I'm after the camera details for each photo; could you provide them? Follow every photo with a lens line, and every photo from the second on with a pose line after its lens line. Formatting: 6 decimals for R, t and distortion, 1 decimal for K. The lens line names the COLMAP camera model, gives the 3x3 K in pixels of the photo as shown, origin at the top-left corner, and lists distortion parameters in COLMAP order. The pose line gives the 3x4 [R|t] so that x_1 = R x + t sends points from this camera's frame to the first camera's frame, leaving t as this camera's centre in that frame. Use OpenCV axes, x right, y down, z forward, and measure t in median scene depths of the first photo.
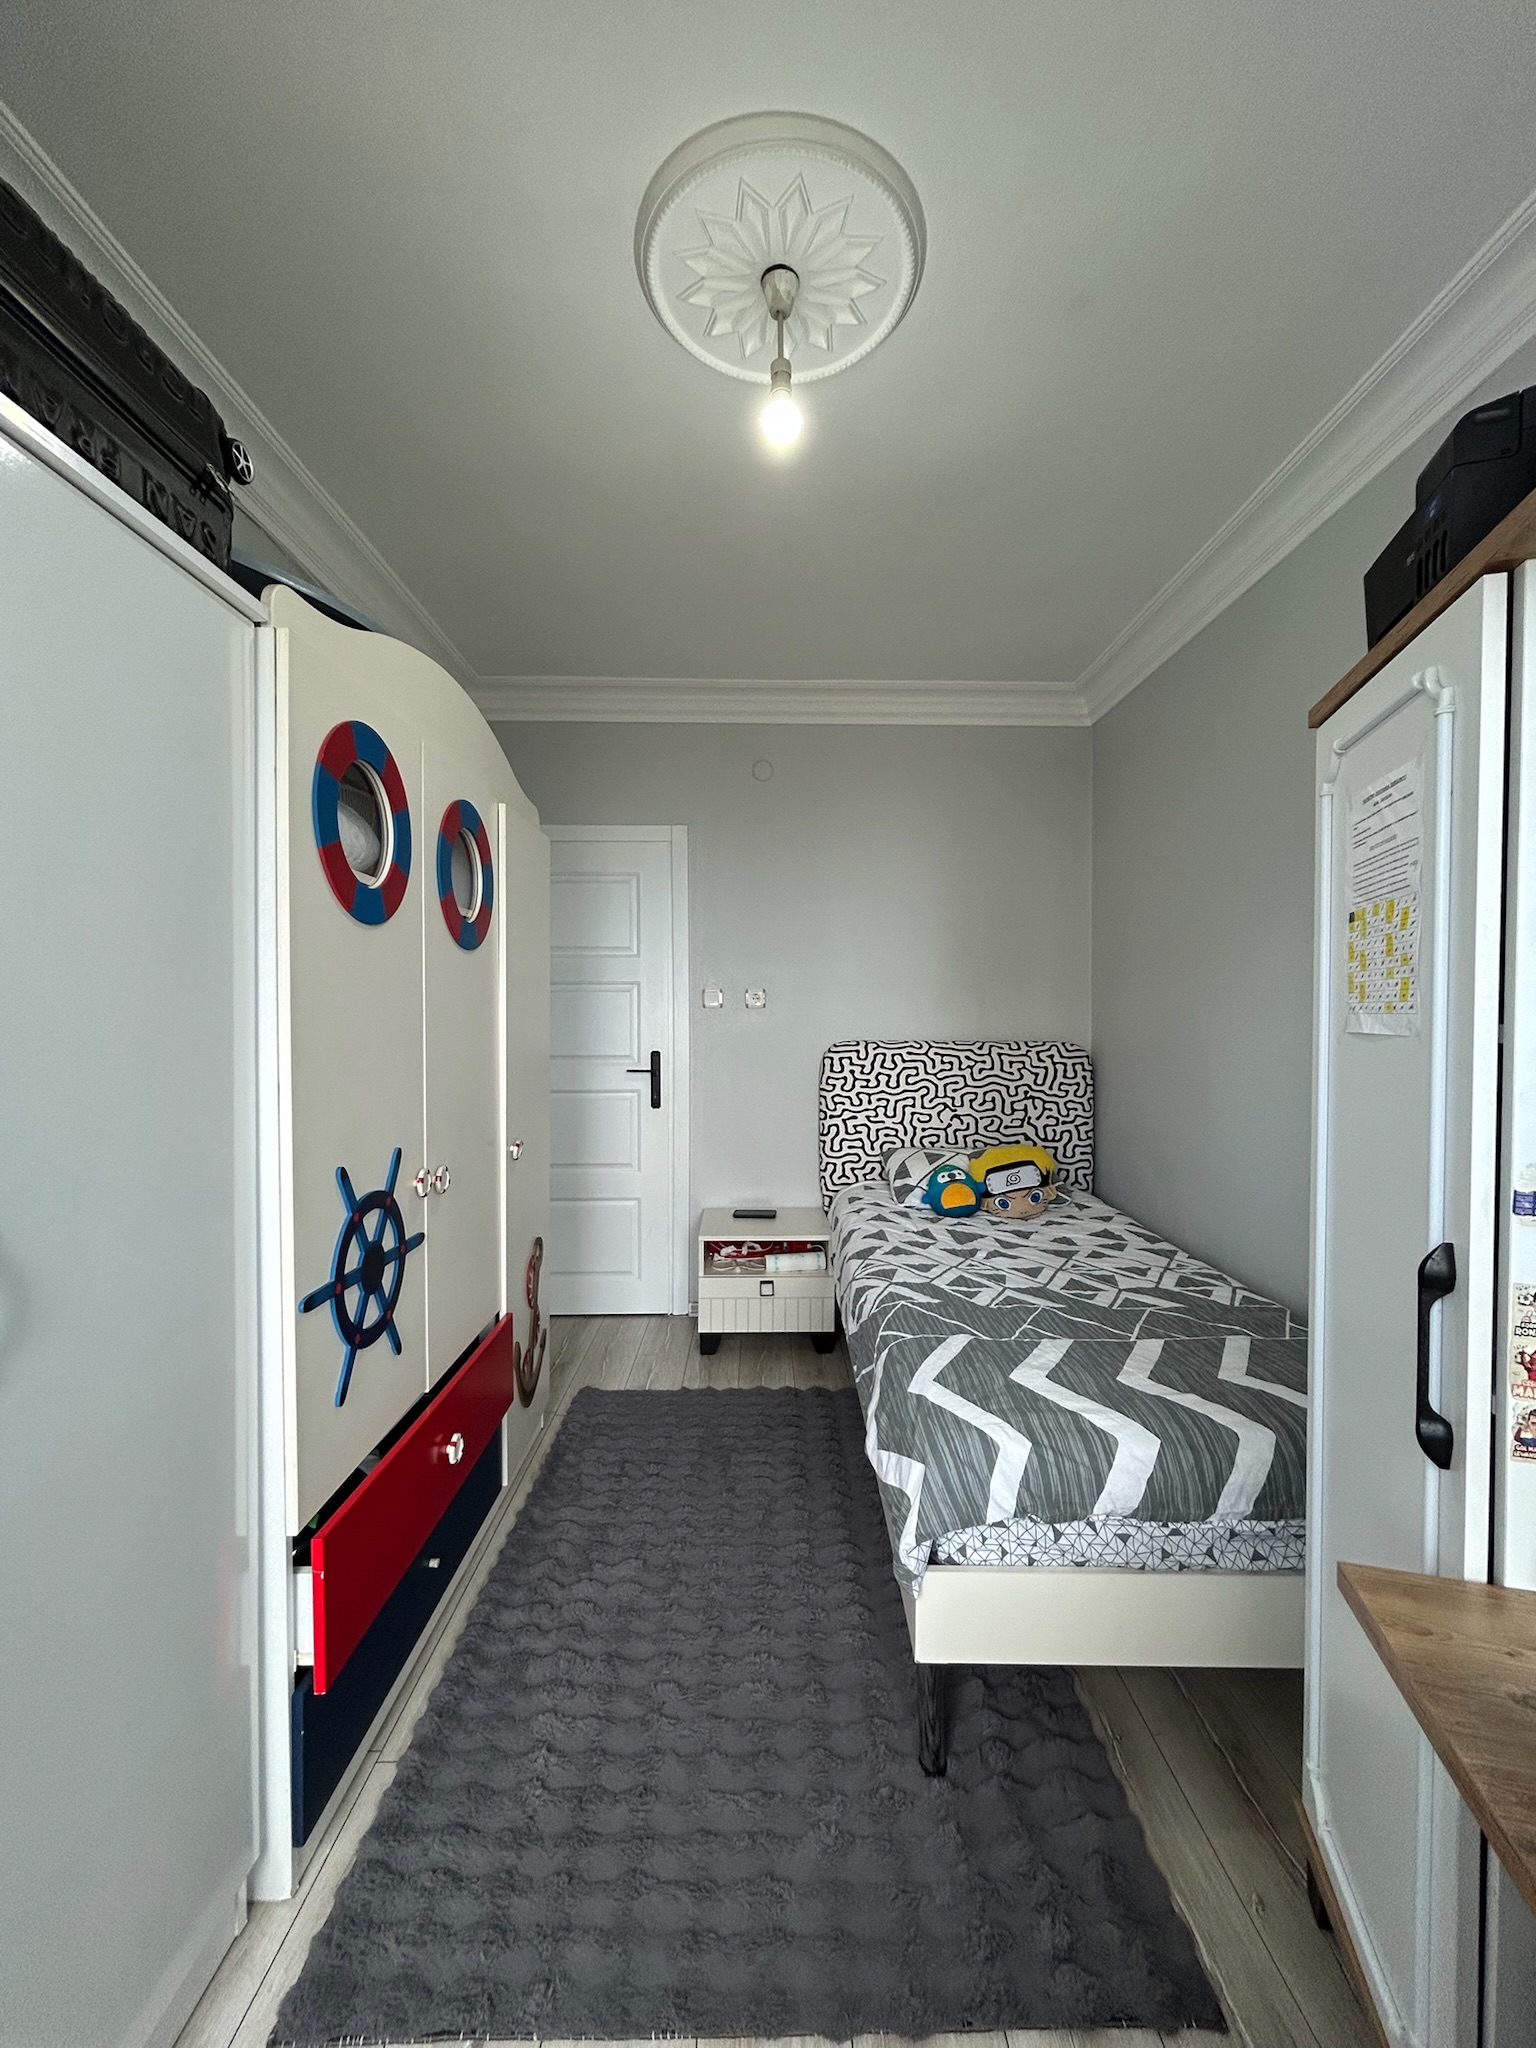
lens RADIAL K [[826.0, 0, 766.6], [0, 826.0, 1030.3], [0, 0, 1]] dist [0.001124, 0.000489]
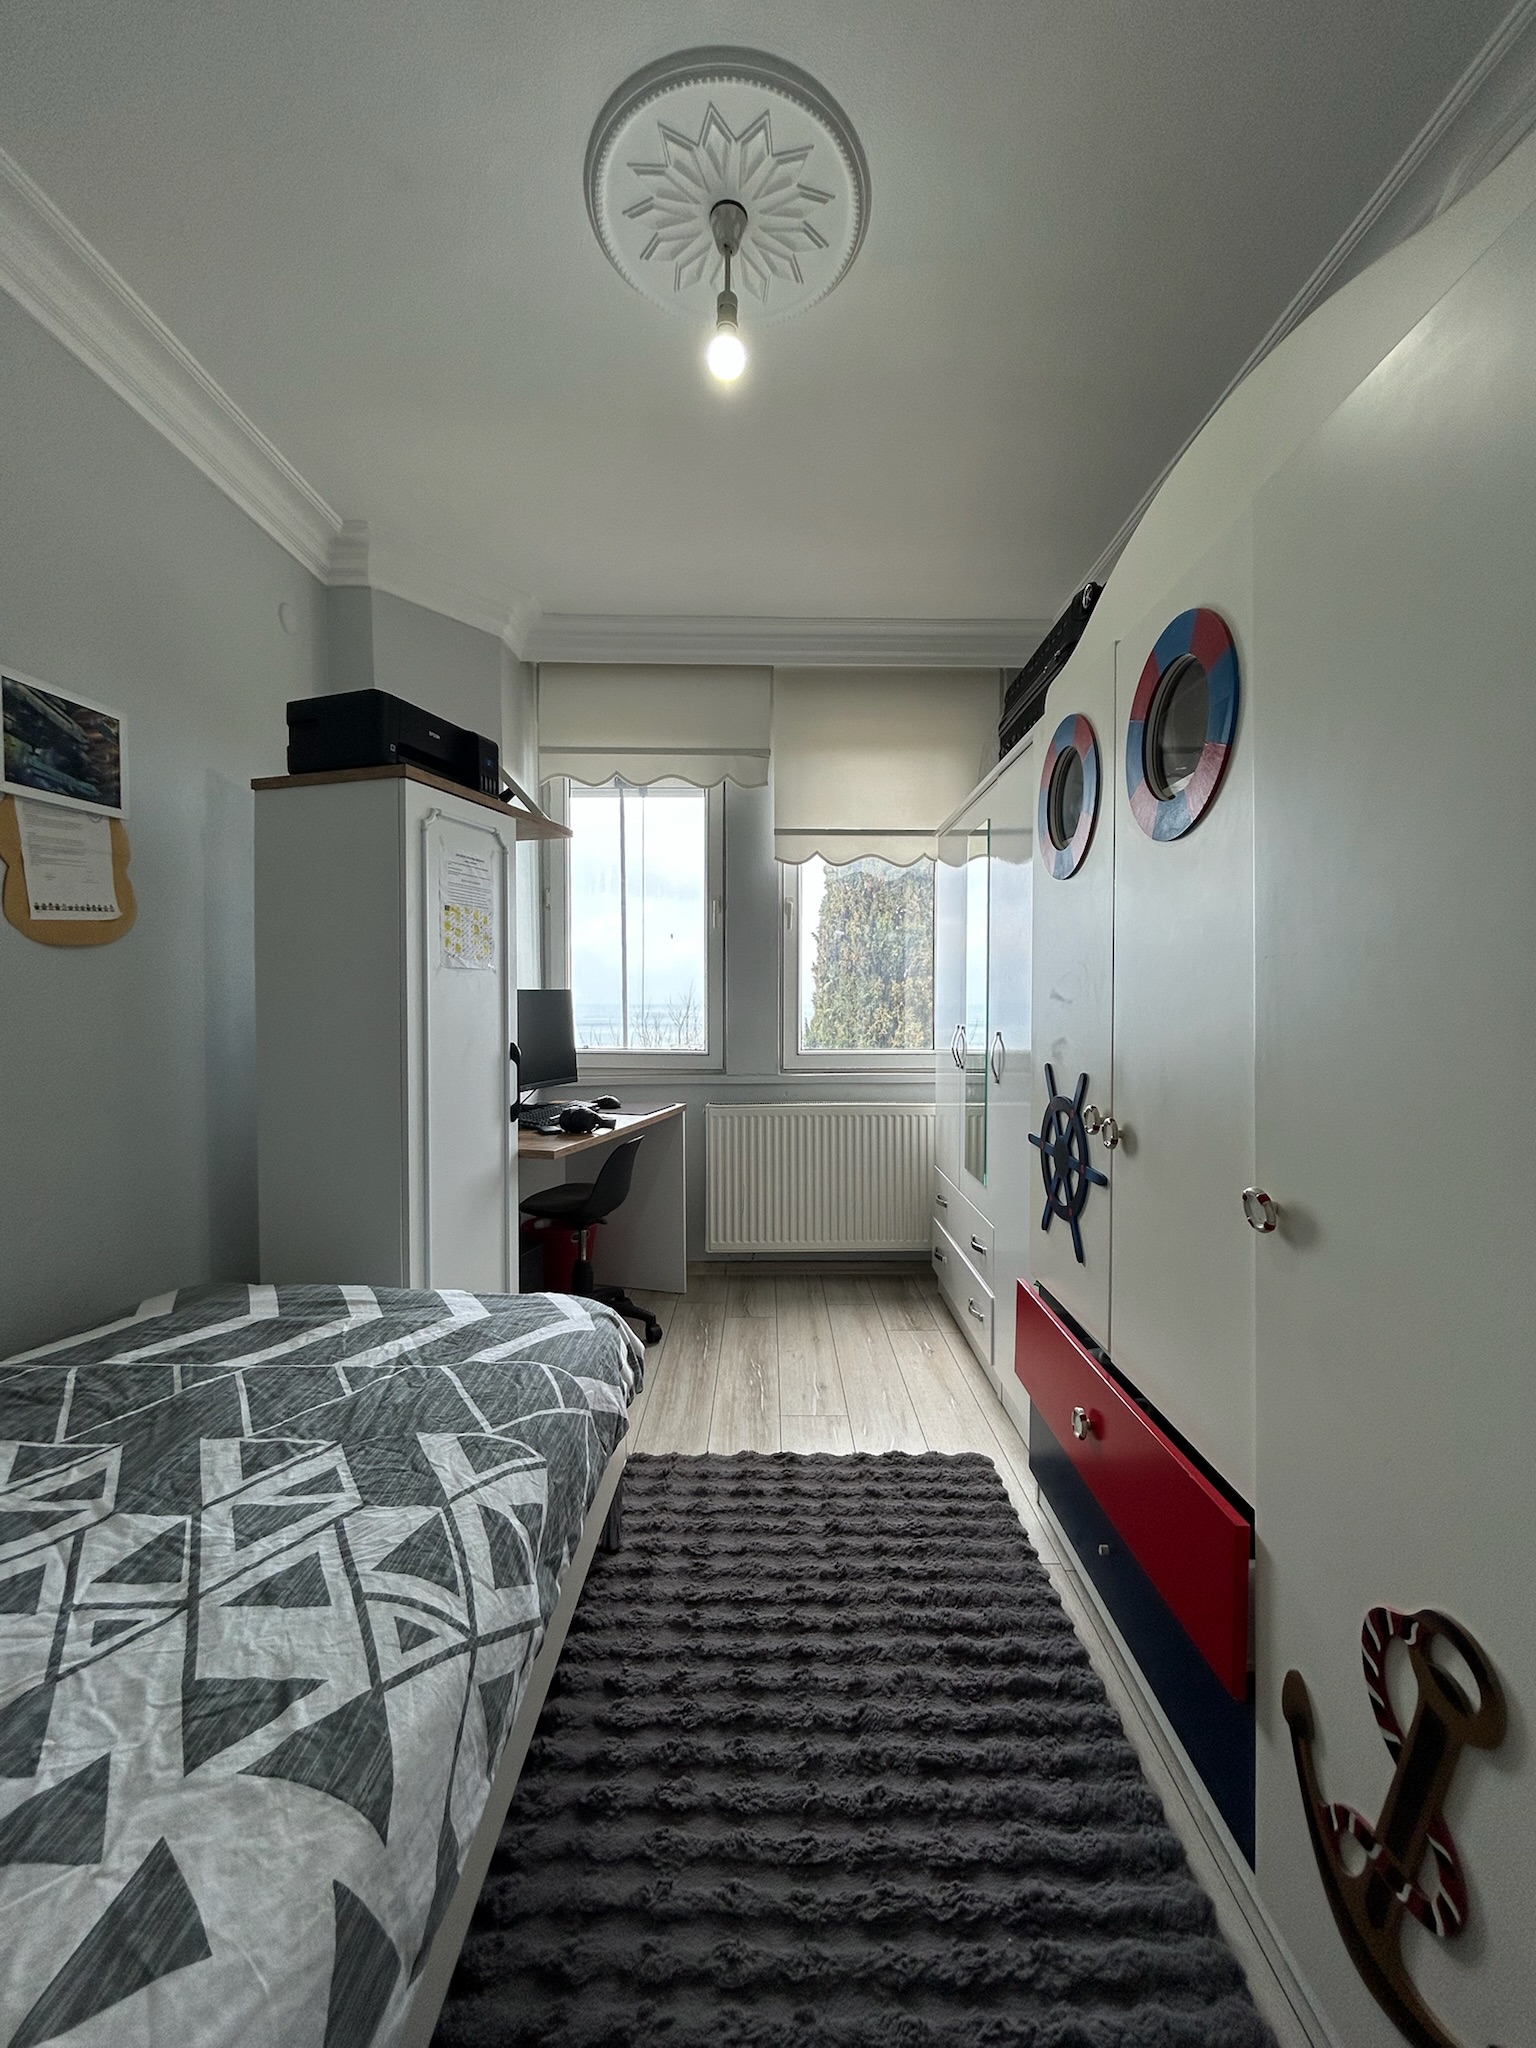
lens RADIAL K [[826.0, 0, 770.1], [0, 826.0, 1012.3], [0, 0, 1]] dist [0.001124, 0.000489]
pose [[-0.999951, -0.007223, 0.006817, -0.034849], [-0.006939, 0.999143, 0.040816, 0.013313], [-0.007106, 0.040767, -0.999143, 1.630784]]
